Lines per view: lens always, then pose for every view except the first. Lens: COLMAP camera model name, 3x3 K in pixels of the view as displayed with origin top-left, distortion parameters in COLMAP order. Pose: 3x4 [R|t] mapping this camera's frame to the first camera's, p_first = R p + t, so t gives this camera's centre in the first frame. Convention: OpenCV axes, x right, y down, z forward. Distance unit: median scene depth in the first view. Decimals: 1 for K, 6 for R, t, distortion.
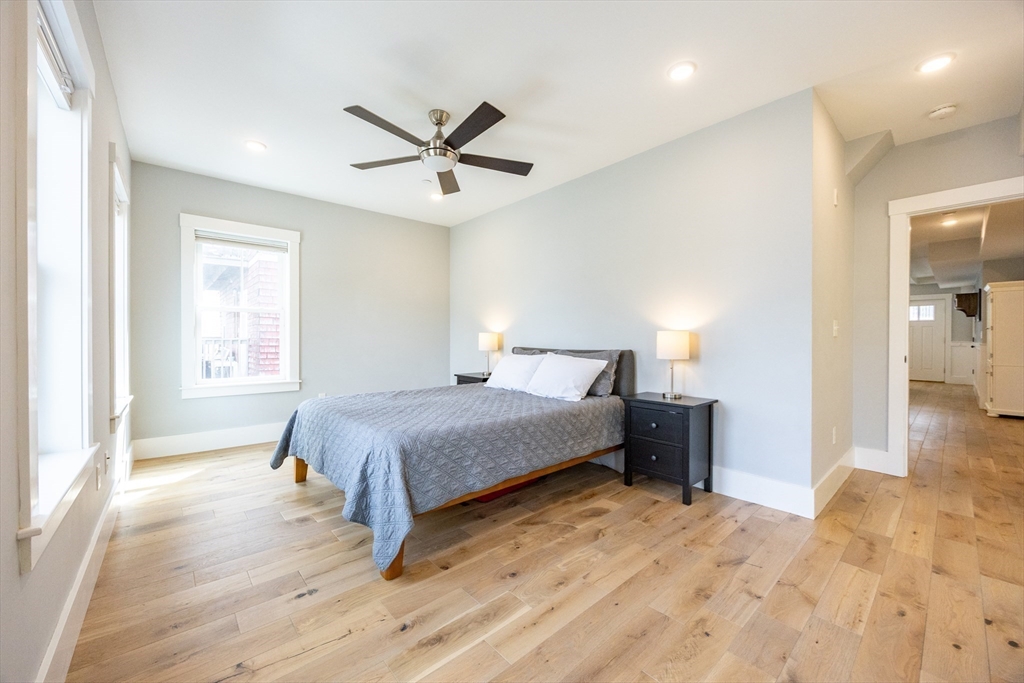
lens RADIAL K [[389.7, 0, 516.8], [0, 389.7, 340.3], [0, 0, 1]] dist [-0.002284, 0.000041]
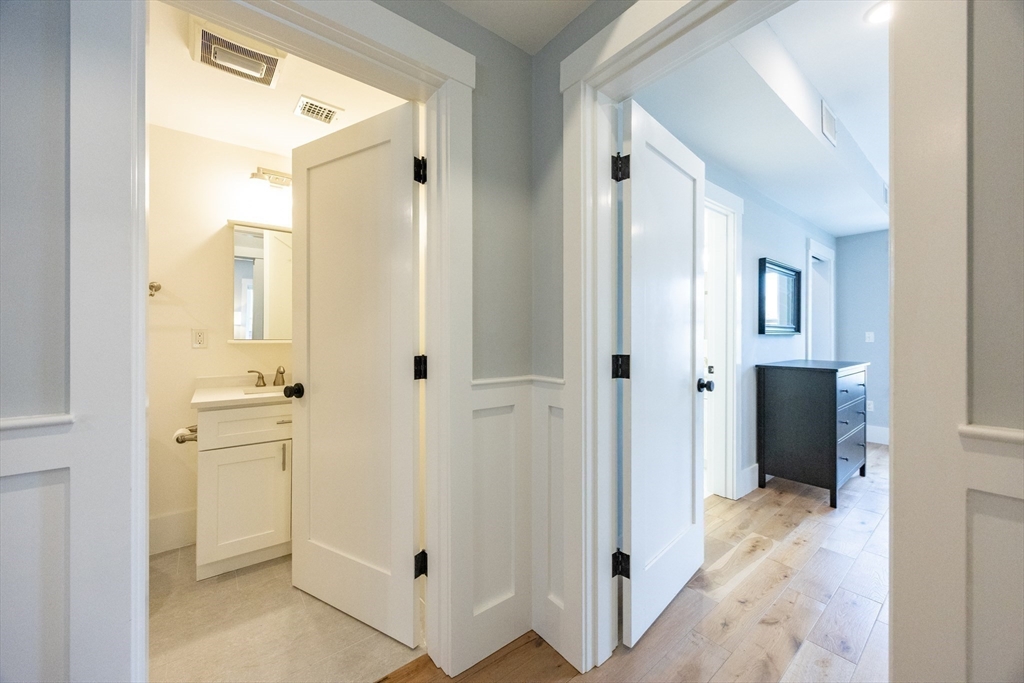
lens RADIAL K [[385.9, 0, 517.6], [0, 385.9, 337.5], [0, 0, 1]] dist [-0.000922, -0.000232]
pose [[-0.998989, -0.001279, 0.044948, 0.743809], [-0.000814, 0.999946, 0.010369, -0.020773], [-0.044959, 0.010322, -0.998936, 0.753968]]
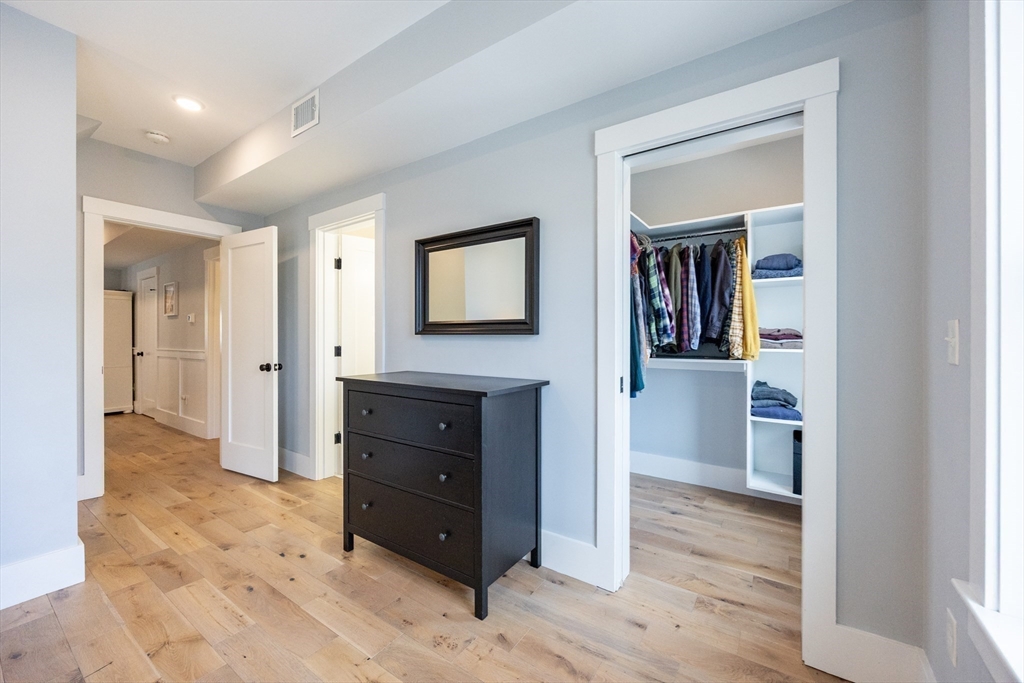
lens RADIAL K [[400.0, 0, 525.5], [0, 400.0, 339.6], [0, 0, 1]] dist [-0.000385, -0.000072]
pose [[-0.248874, -0.004810, 0.968524, -0.112727], [0.004335, 0.999972, 0.006080, -0.015695], [-0.968526, 0.005711, -0.248846, 0.144549]]
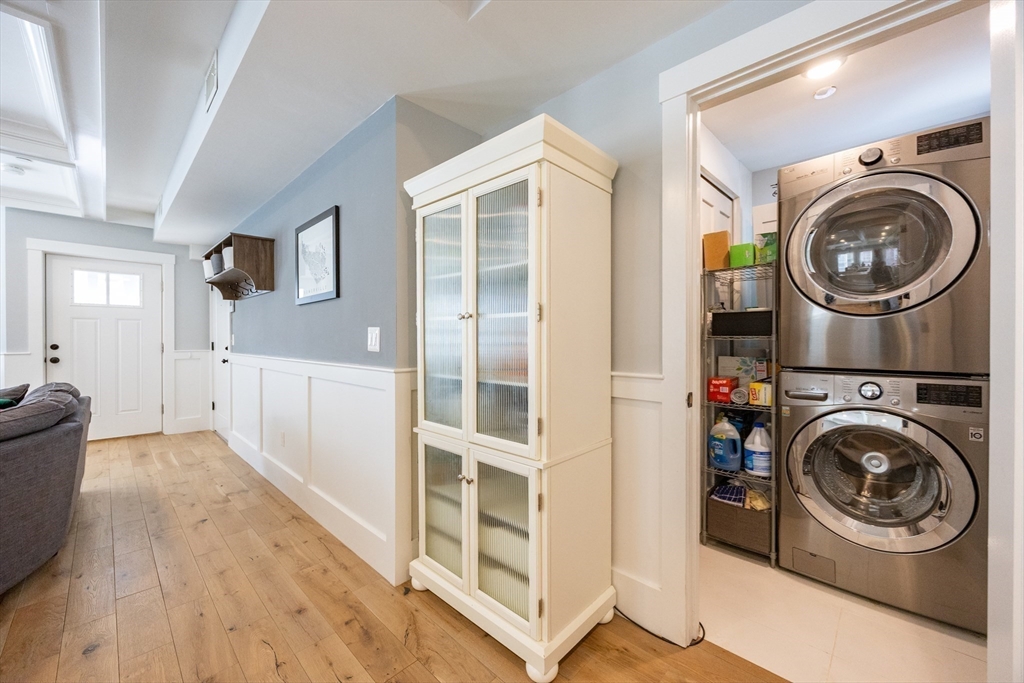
lens RADIAL K [[390.8, 0, 512.0], [0, 390.8, 341.5], [0, 0, 1]] dist [-0.007943, -0.000037]
pose [[-0.090336, -0.007161, 0.995886, 1.040694], [0.008312, 0.999934, 0.007944, -0.016631], [-0.995877, 0.008995, -0.090271, 1.098462]]
